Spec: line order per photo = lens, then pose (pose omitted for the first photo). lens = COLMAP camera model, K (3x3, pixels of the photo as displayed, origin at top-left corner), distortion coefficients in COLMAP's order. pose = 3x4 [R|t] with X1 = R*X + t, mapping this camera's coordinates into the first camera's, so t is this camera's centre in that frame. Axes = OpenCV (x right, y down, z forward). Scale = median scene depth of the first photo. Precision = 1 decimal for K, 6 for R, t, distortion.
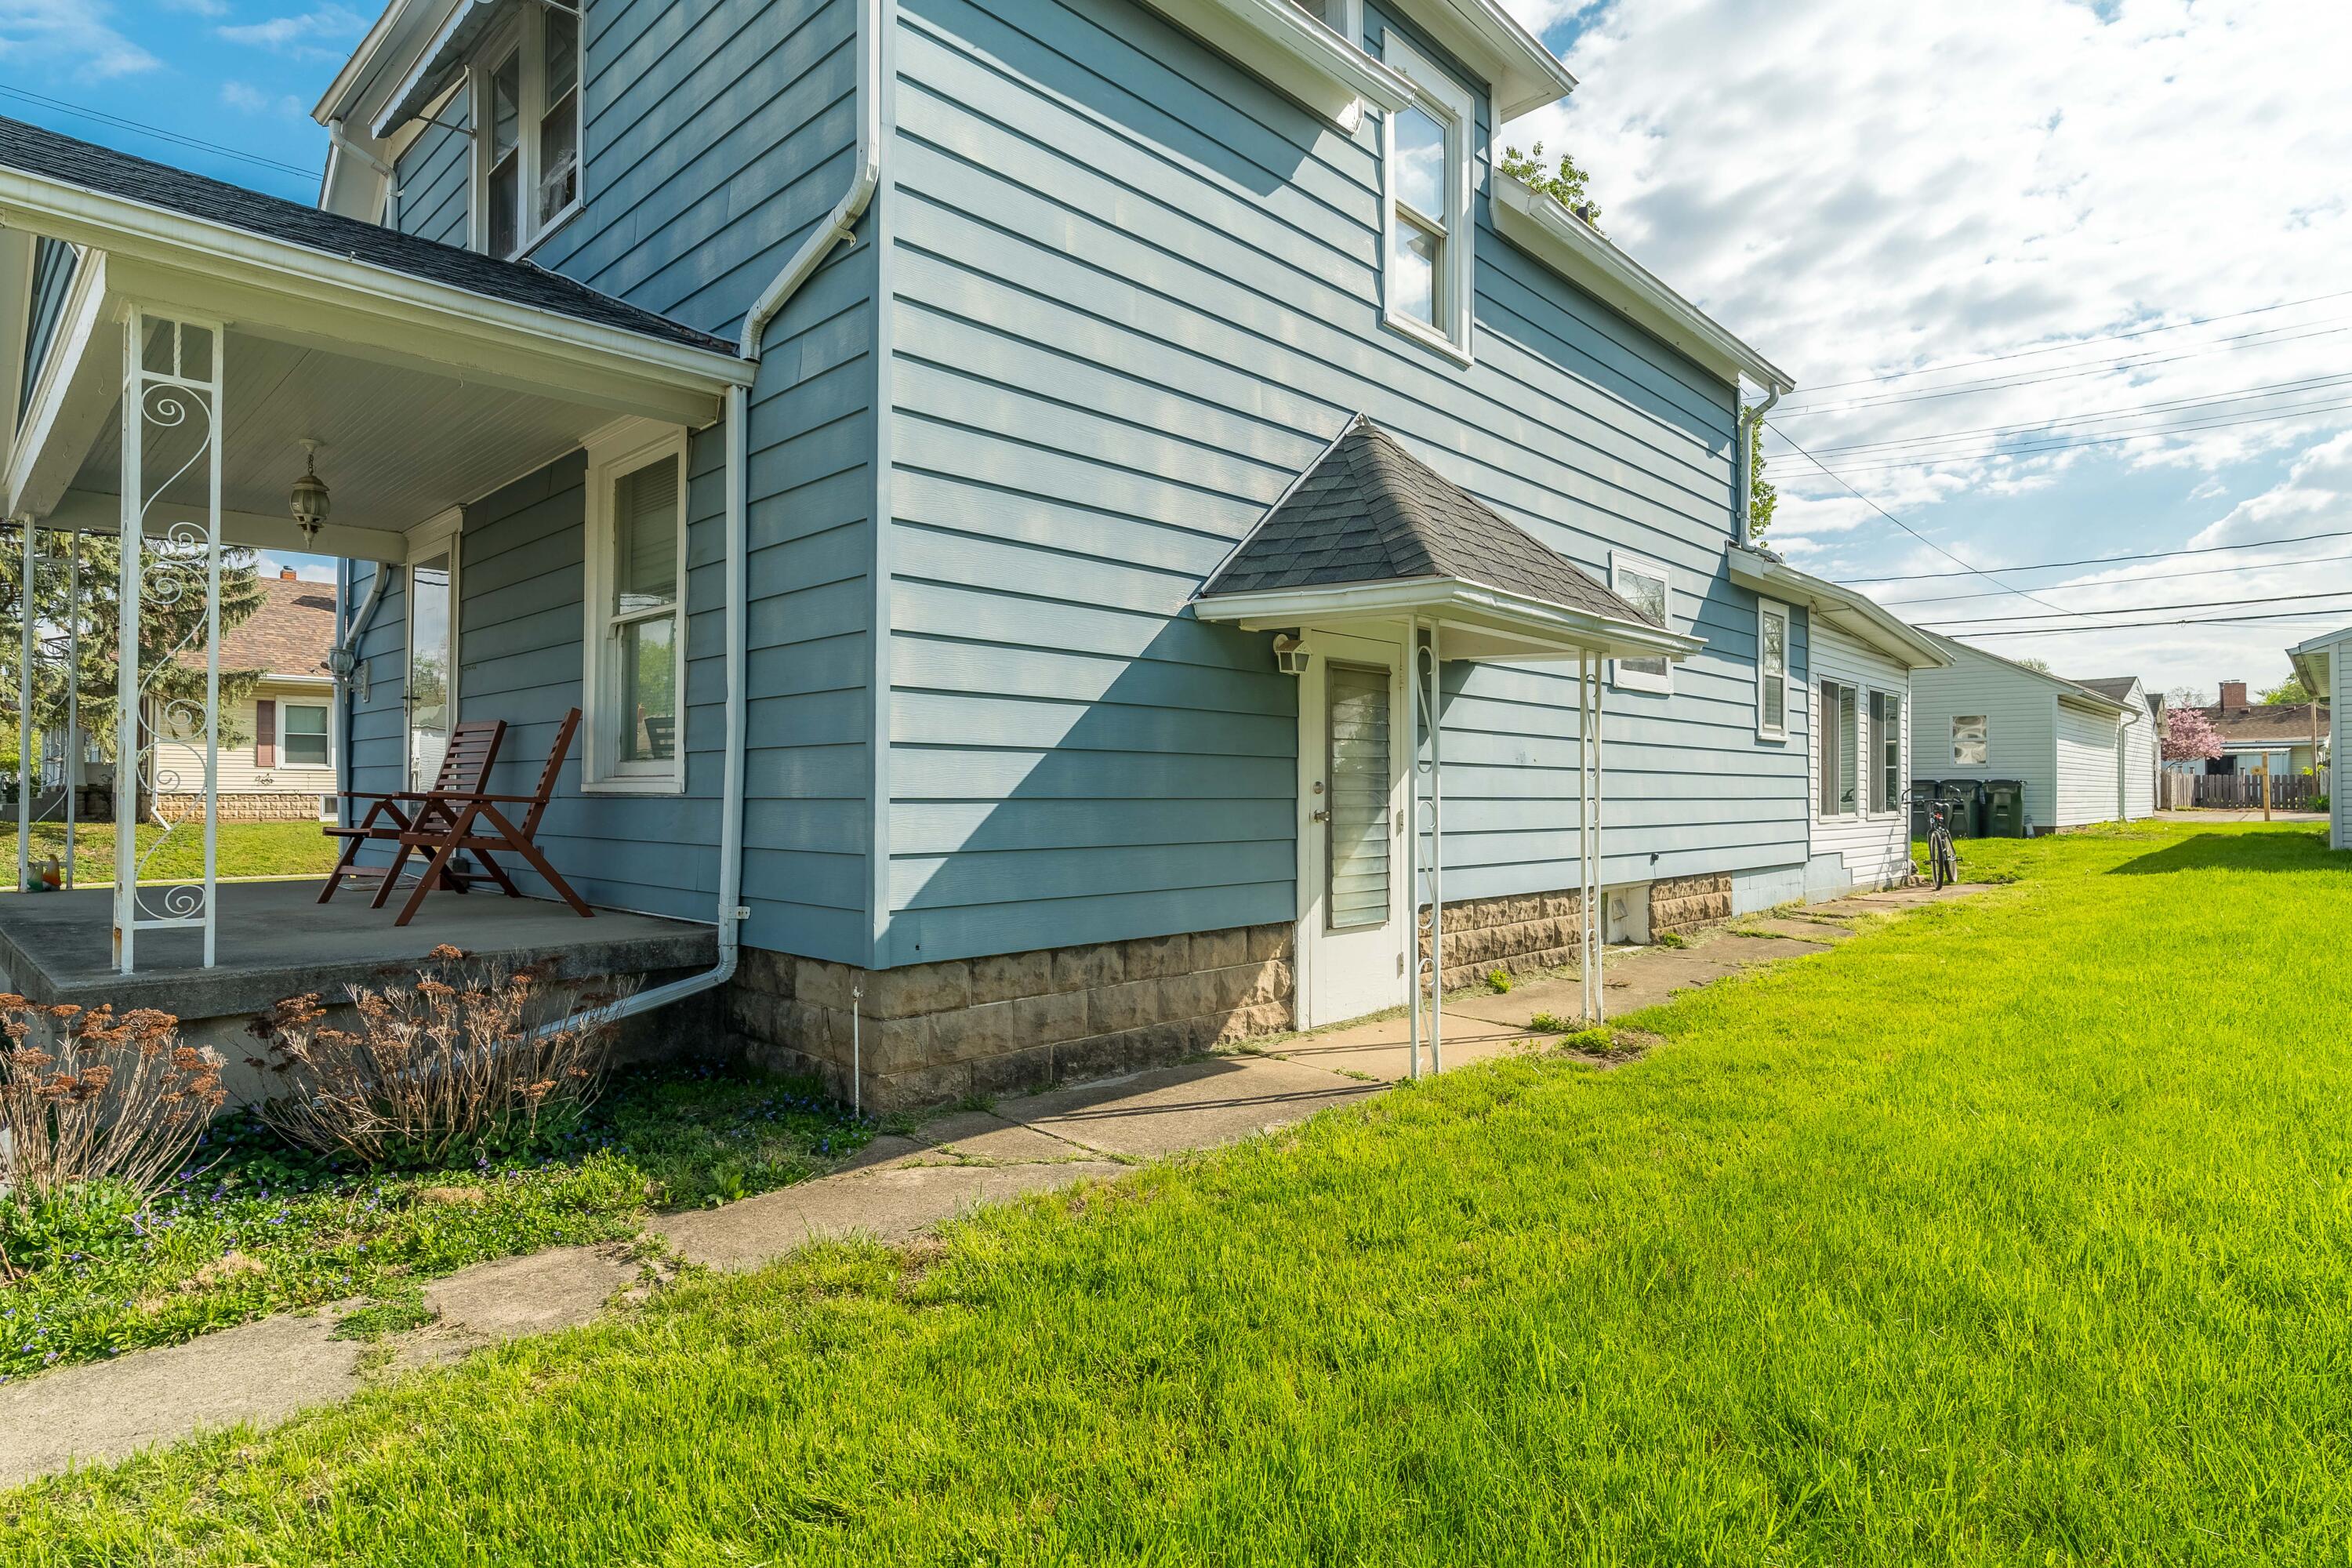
lens RADIAL K [[1244.4, 0, 1167.3], [0, 1244.4, 778.6], [0, 0, 1]] dist [-0.001380, -0.000117]
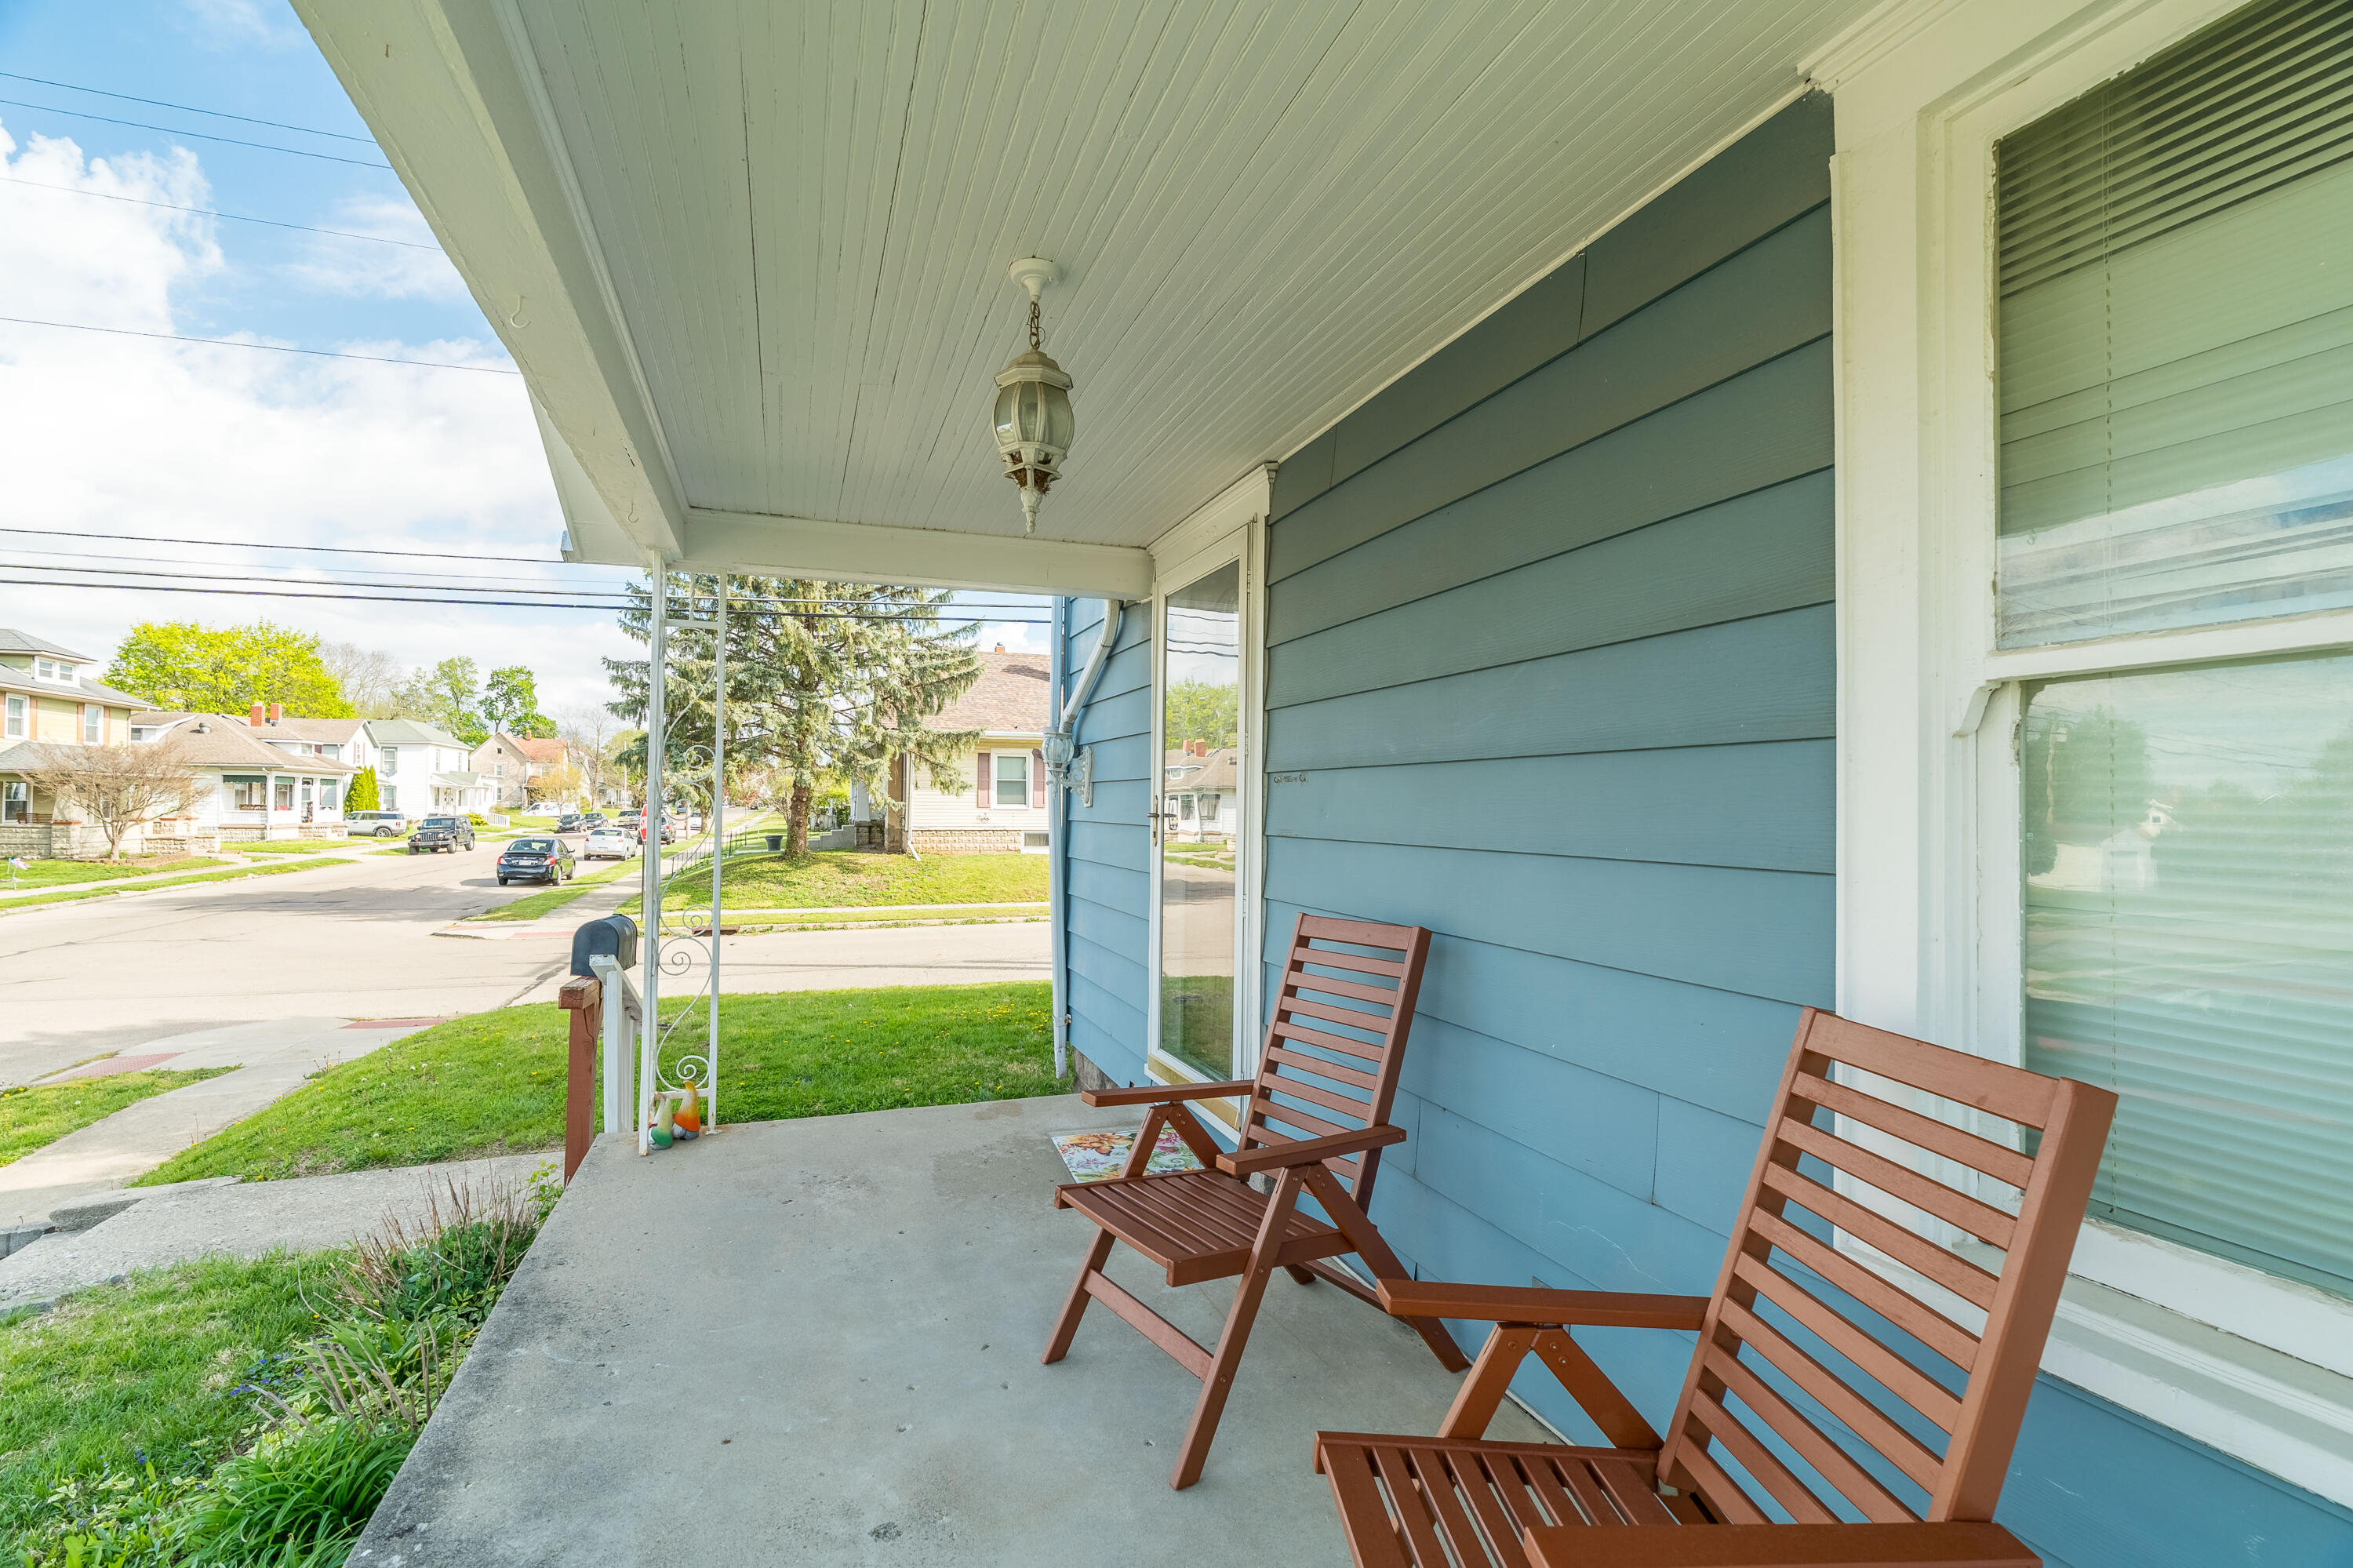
lens RADIAL K [[1071.2, 0, 1182.9], [0, 1071.2, 788.4], [0, 0, 1]] dist [-0.021613, 0.002639]
pose [[0.902213, -0.003130, -0.431279, -0.337626], [-0.000879, 0.999958, -0.009096, -0.066373], [0.431290, 0.008586, 0.902173, 0.482200]]
